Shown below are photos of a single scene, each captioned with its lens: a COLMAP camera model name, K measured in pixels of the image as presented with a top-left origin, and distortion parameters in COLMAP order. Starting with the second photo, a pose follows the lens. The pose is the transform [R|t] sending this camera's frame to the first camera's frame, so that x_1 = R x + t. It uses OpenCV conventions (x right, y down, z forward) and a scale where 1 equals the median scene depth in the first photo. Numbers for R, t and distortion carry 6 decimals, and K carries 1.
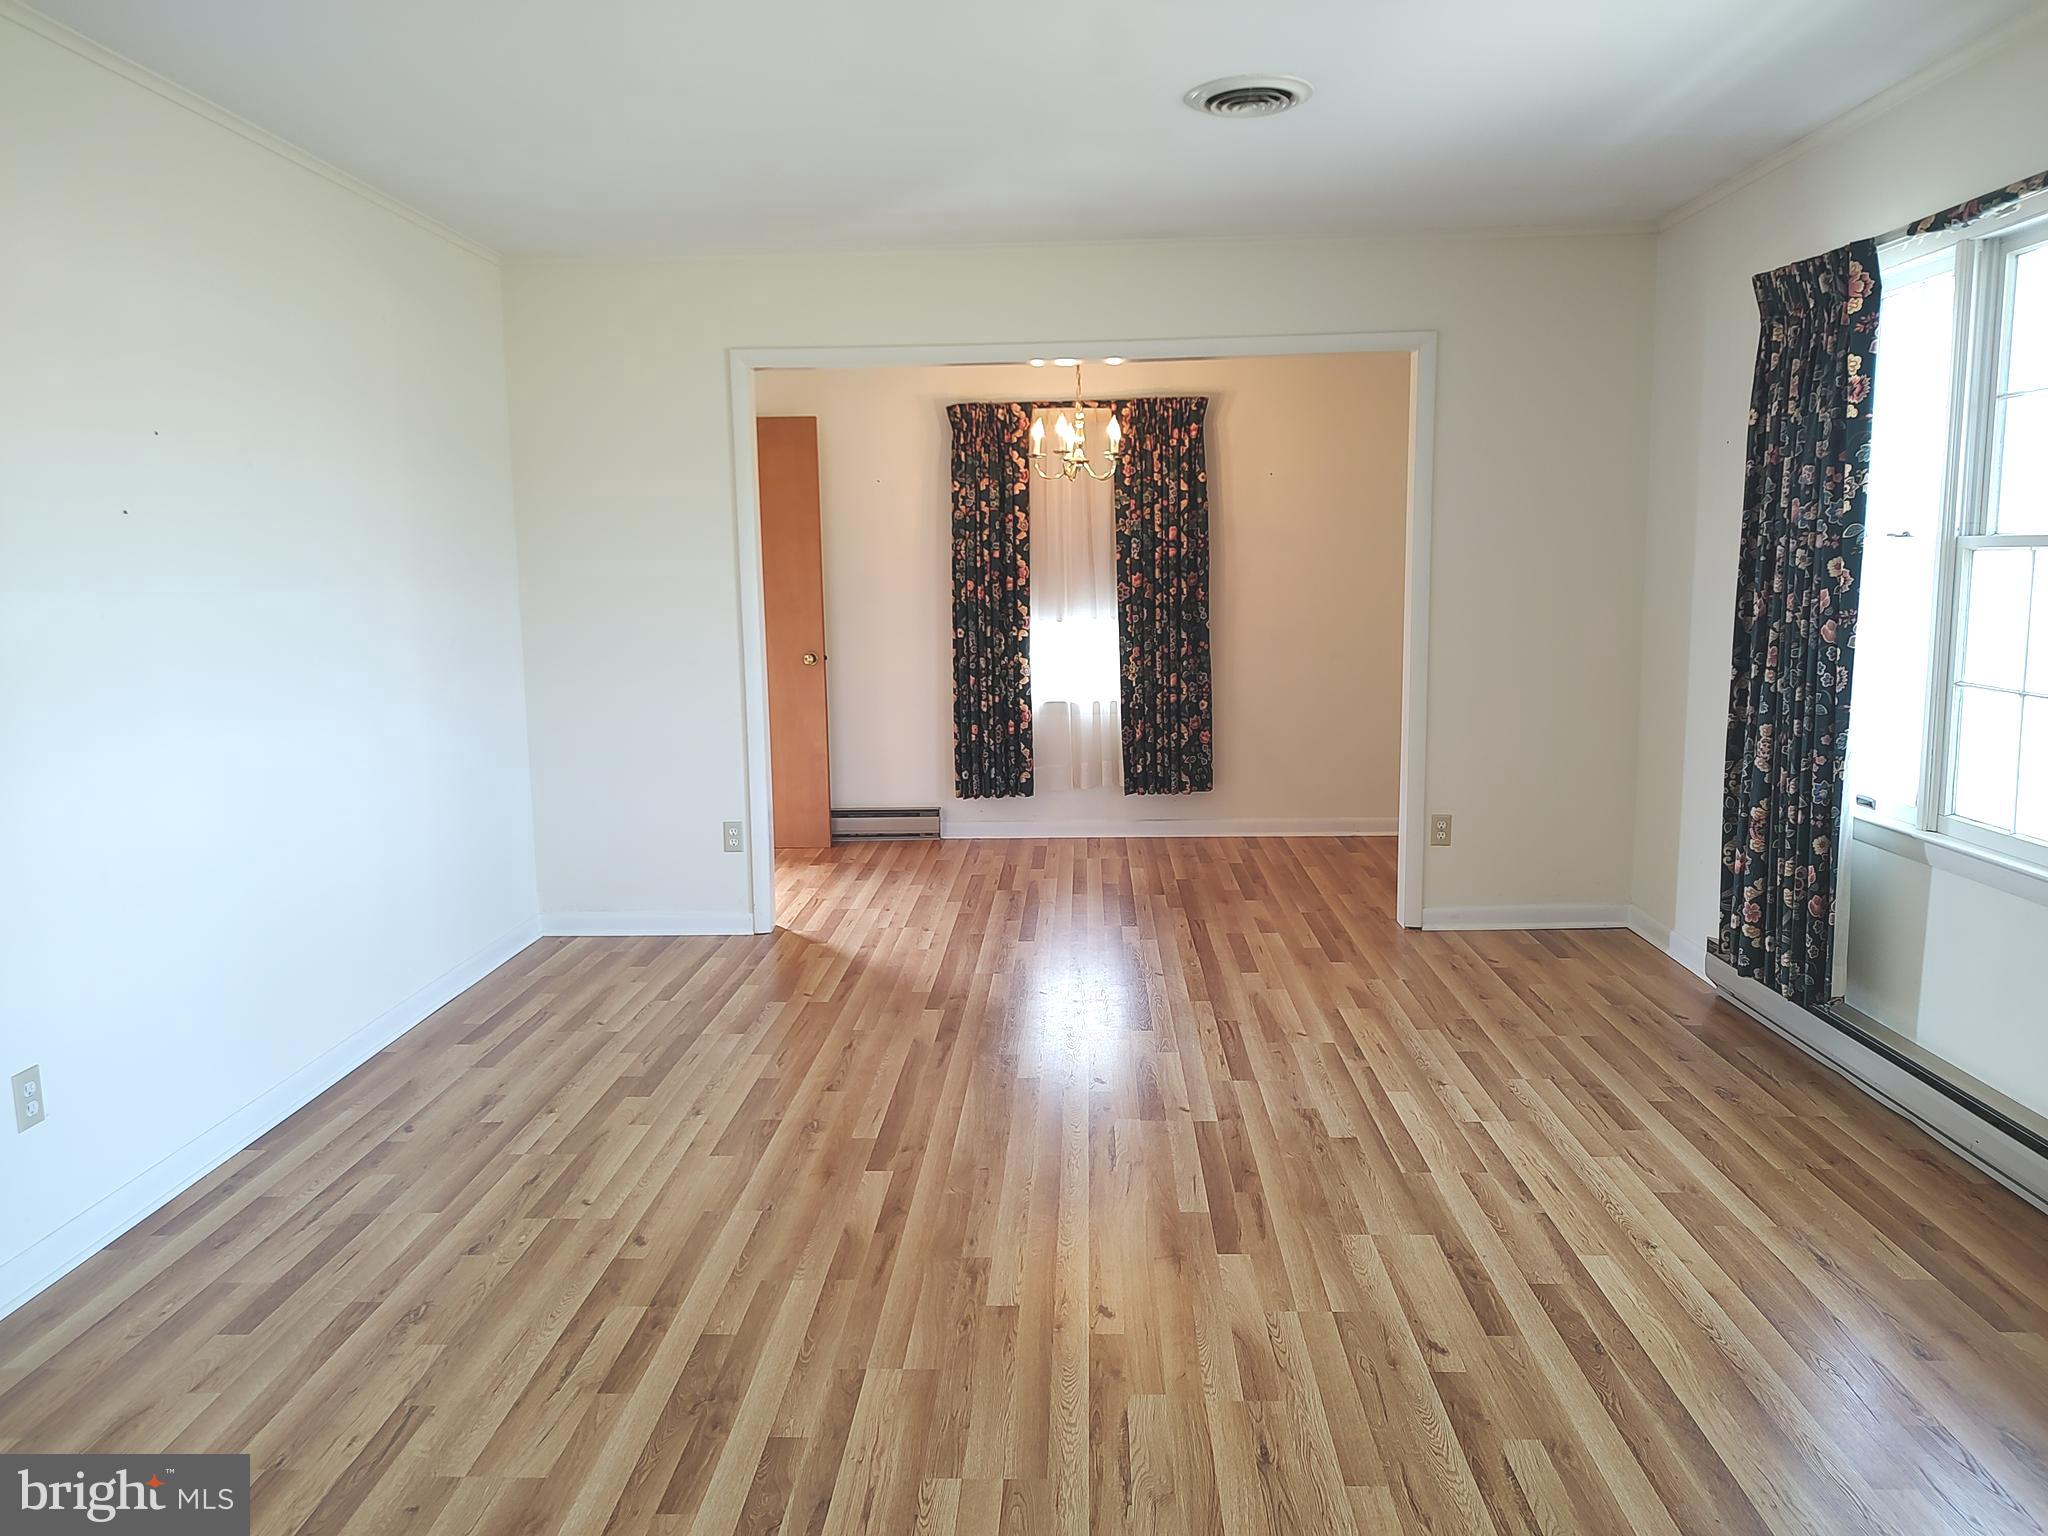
lens RADIAL K [[1447.9, 0, 1023.1], [0, 1447.9, 761.6], [0, 0, 1]] dist [0.042121, -0.047707]
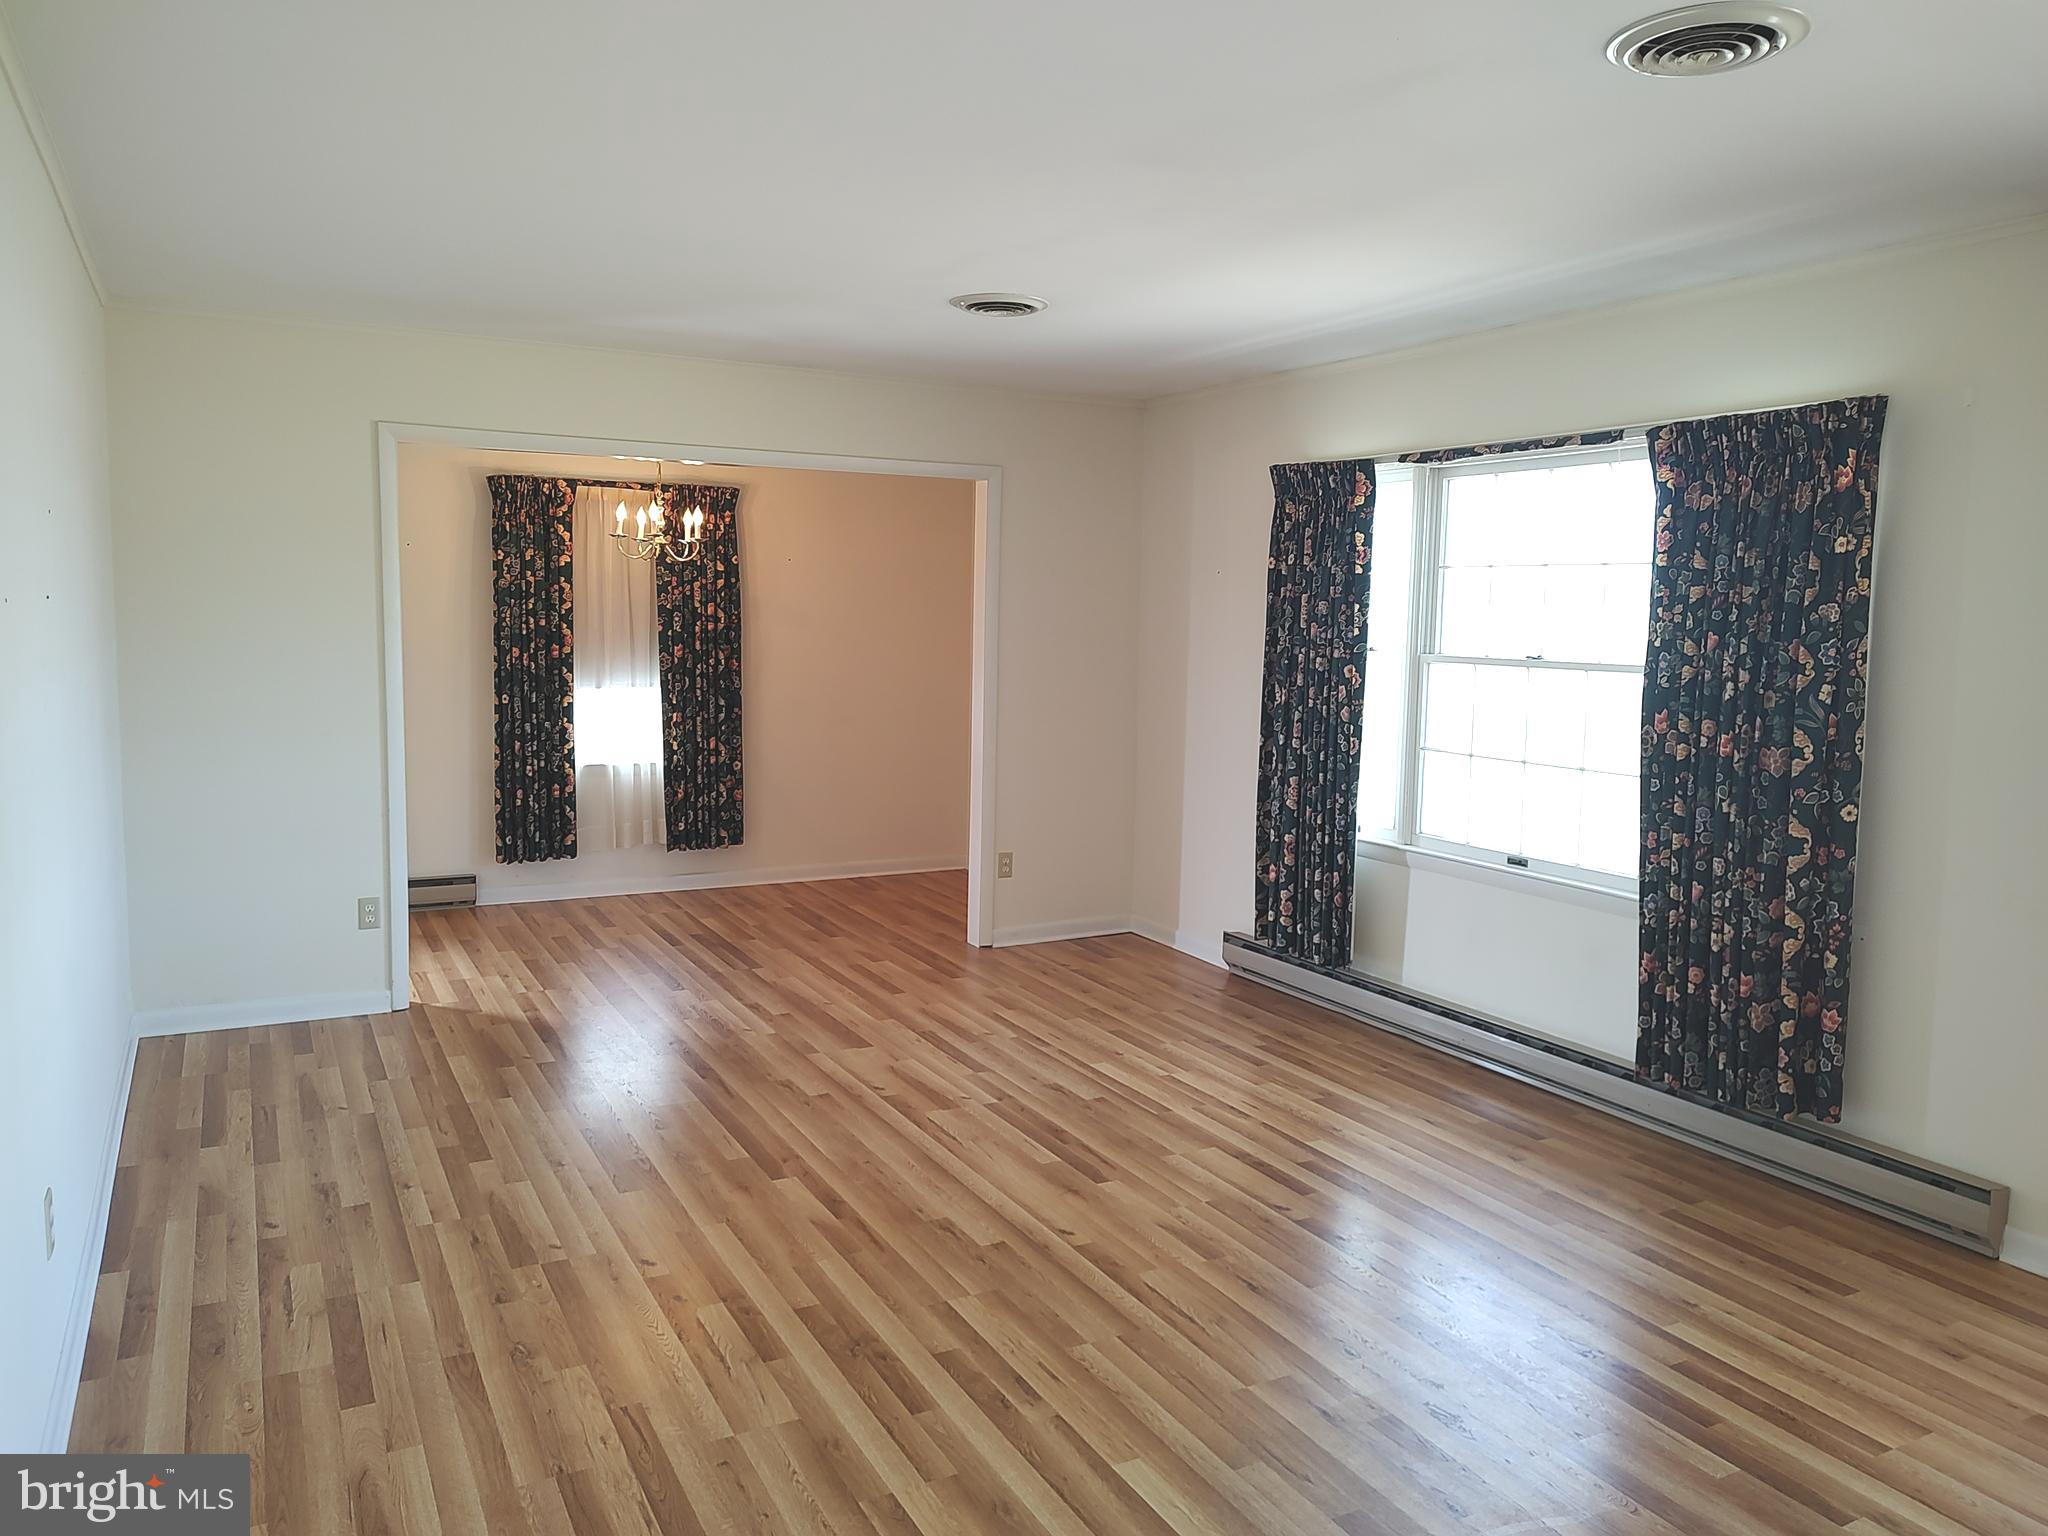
lens RADIAL K [[1456.0, 0, 1022.0], [0, 1456.0, 758.7], [0, 0, 1]] dist [0.040504, -0.052428]
pose [[0.860021, -0.017302, 0.509965, -0.487469], [0.035094, 0.999064, -0.025288, -0.017091], [-0.509050, 0.039645, 0.859823, -0.110708]]
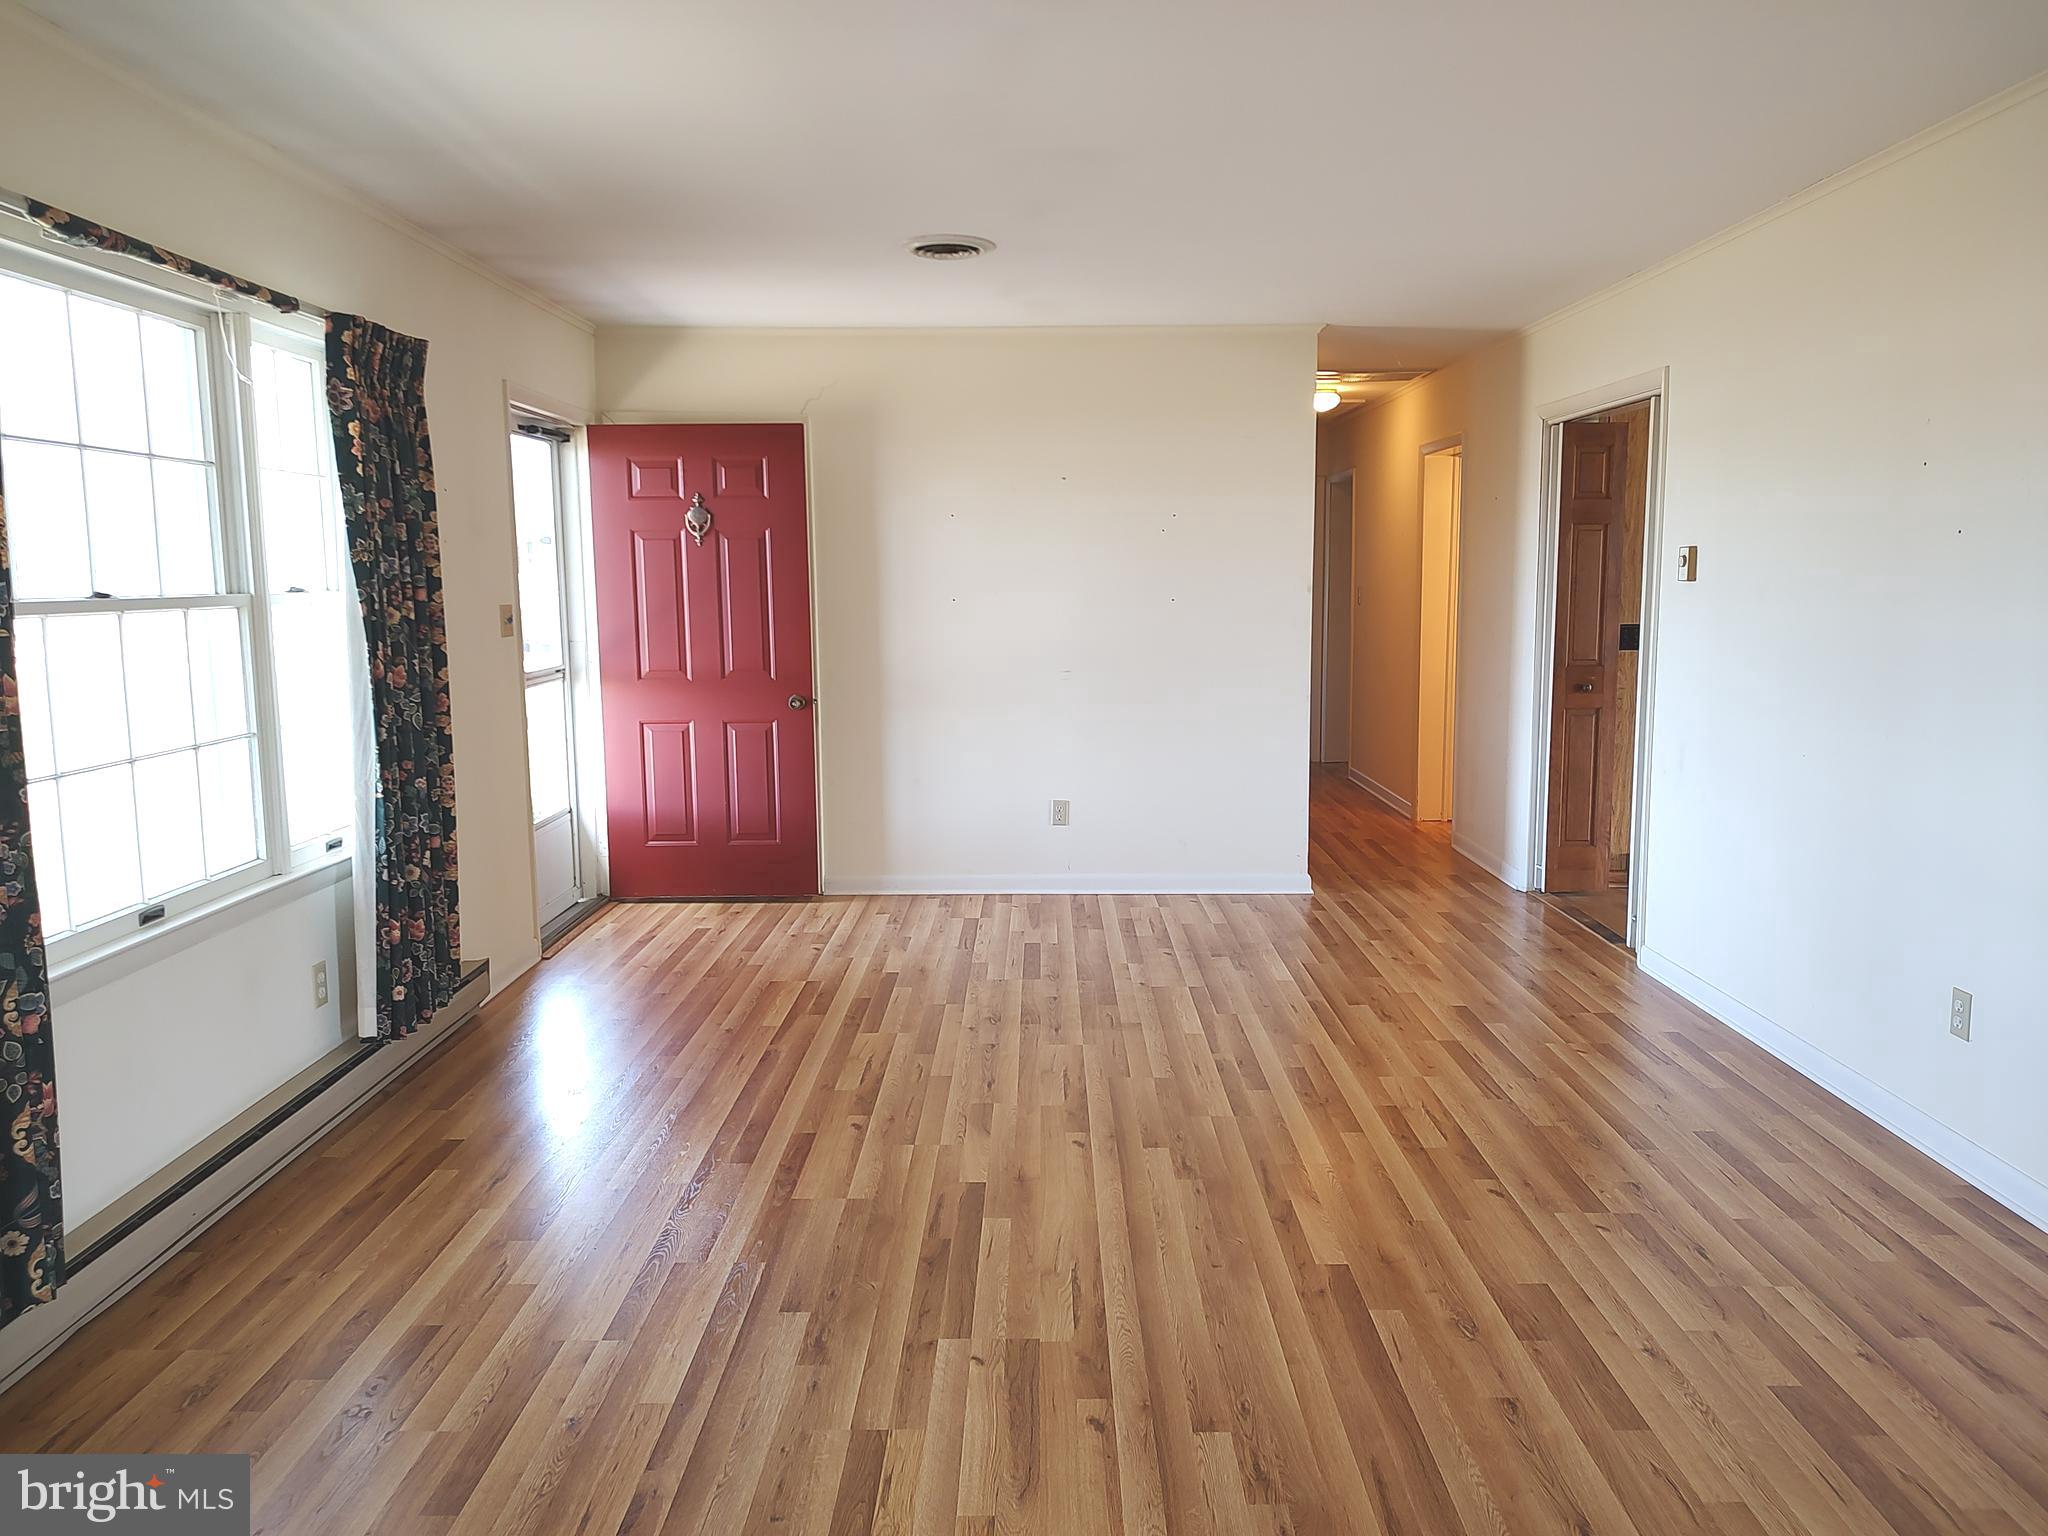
lens RADIAL K [[1462.3, 0, 1017.3], [0, 1462.3, 763.8], [0, 0, 1]] dist [0.051117, -0.052286]
pose [[-0.999285, 0.028861, -0.024427, 0.102706], [0.021276, 0.963258, 0.267735, -0.250229], [0.031257, 0.267024, -0.963183, 1.661979]]
